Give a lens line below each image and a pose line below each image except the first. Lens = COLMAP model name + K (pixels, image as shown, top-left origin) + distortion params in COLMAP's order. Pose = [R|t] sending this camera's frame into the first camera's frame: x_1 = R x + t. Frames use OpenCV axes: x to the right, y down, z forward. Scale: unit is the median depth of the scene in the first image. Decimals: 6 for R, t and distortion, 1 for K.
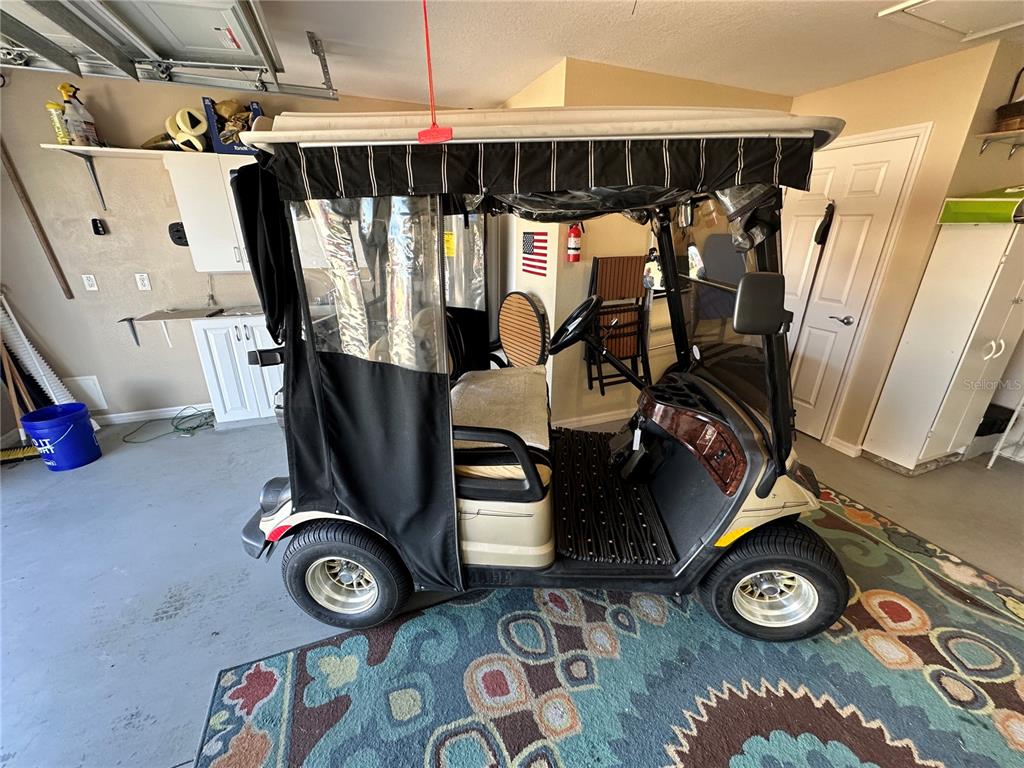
lens RADIAL K [[409.5, 0, 510.3], [0, 409.5, 384.9], [0, 0, 1]] dist [-0.002774, 0.000906]
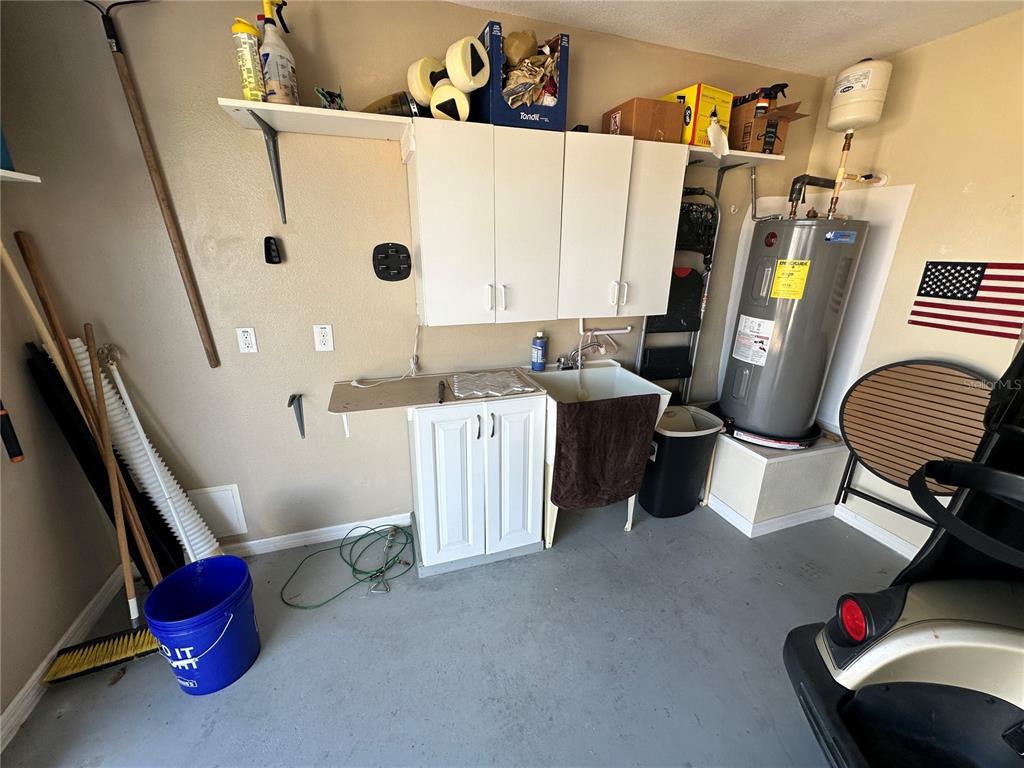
lens RADIAL K [[409.5, 0, 507.7], [0, 409.5, 385.2], [0, 0, 1]] dist [-0.002774, 0.000906]
pose [[0.998646, 0.020819, -0.047678, -0.672746], [-0.022788, 0.998893, -0.041142, -0.184174], [0.046768, 0.042173, 0.998015, 0.456524]]
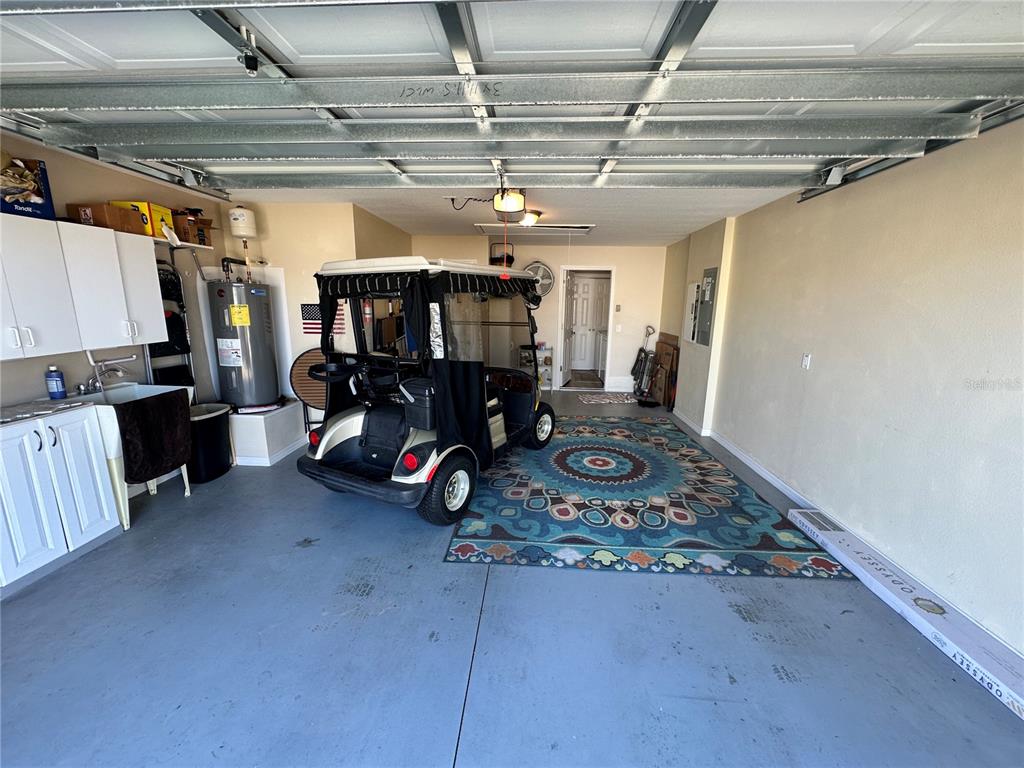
lens RADIAL K [[409.5, 0, 513.3], [0, 409.5, 382.4], [0, 0, 1]] dist [-0.002774, 0.000906]
pose [[0.411171, -0.182017, 0.893201, -1.074228], [0.318517, 0.946785, 0.046312, 0.015600], [-0.854099, 0.265458, 0.447266, -0.096455]]
